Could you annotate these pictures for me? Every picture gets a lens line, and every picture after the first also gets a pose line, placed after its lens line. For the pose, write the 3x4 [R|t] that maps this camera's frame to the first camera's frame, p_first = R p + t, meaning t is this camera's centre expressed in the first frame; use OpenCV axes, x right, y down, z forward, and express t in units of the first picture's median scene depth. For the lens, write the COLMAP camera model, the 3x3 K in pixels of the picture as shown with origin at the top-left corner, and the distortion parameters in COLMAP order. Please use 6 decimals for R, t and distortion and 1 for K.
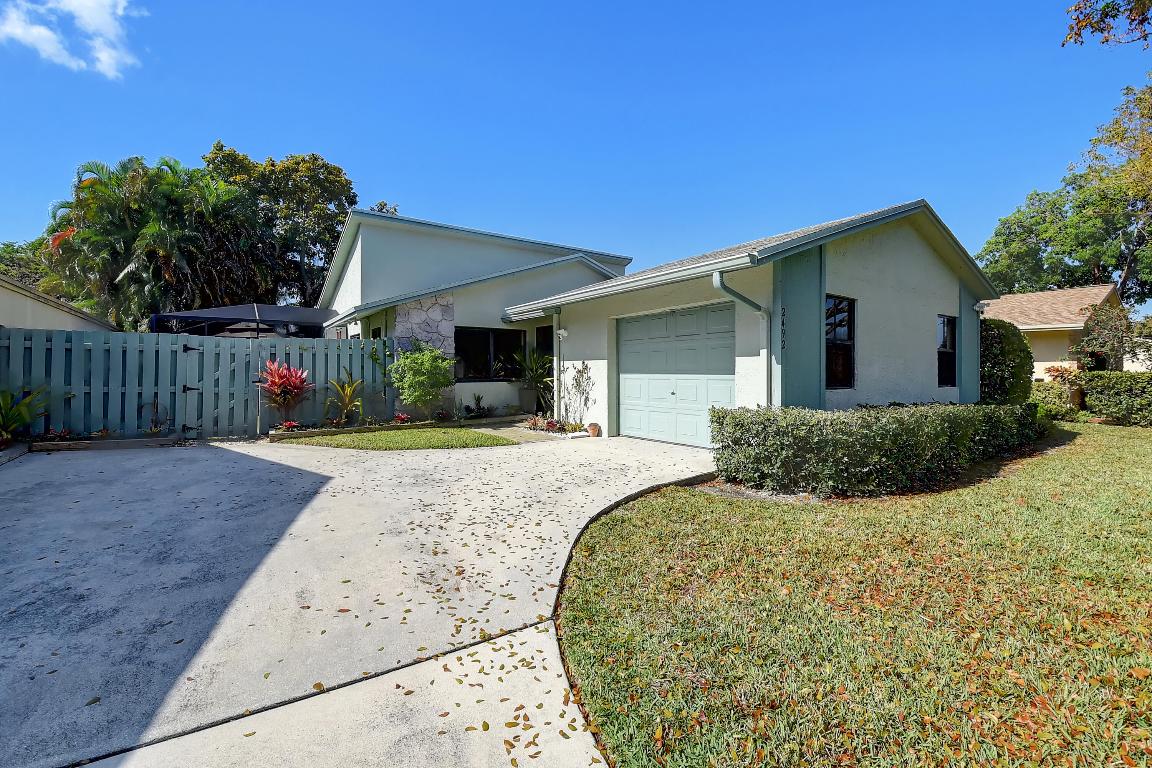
lens RADIAL K [[504.6, 0, 578.7], [0, 504.6, 376.4], [0, 0, 1]] dist [0.006051, -0.018782]
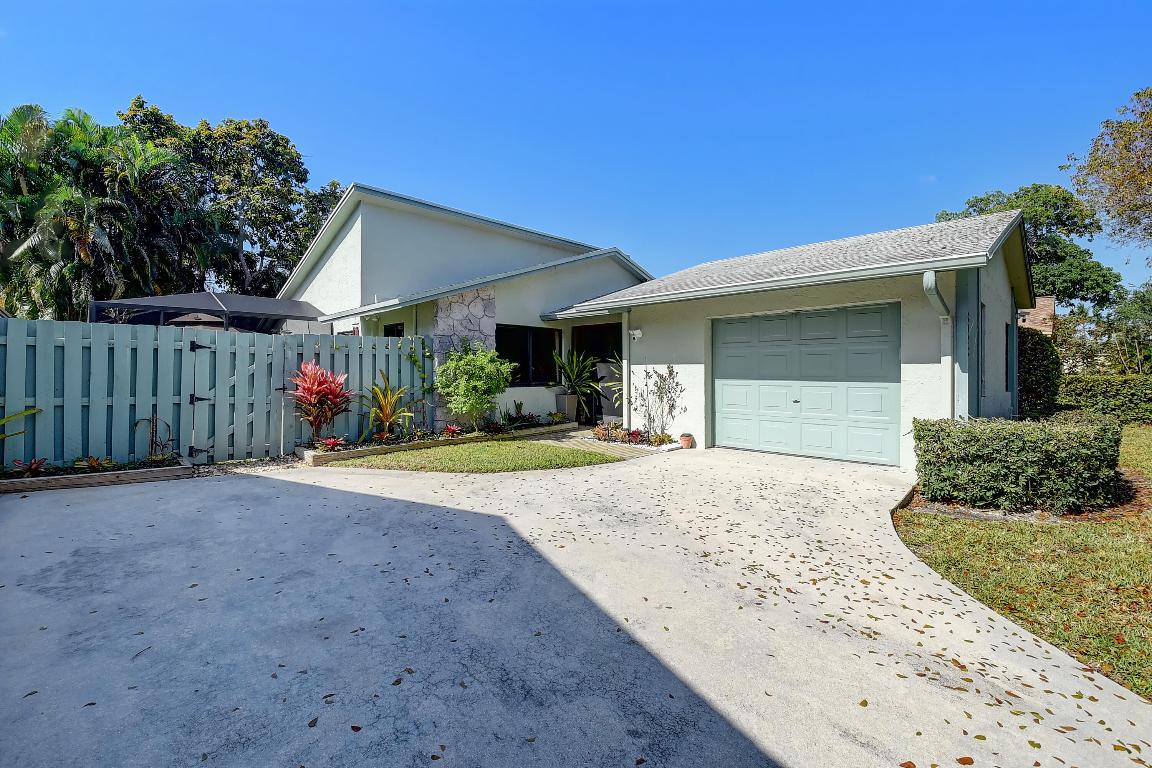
lens RADIAL K [[504.6, 0, 578.7], [0, 504.6, 376.4], [0, 0, 1]] dist [0.006051, -0.018782]
pose [[0.984501, 0.001321, 0.175373, -0.308544], [-0.001456, 0.999999, 0.000641, -0.010177], [-0.175372, -0.000886, 0.984502, 0.131410]]
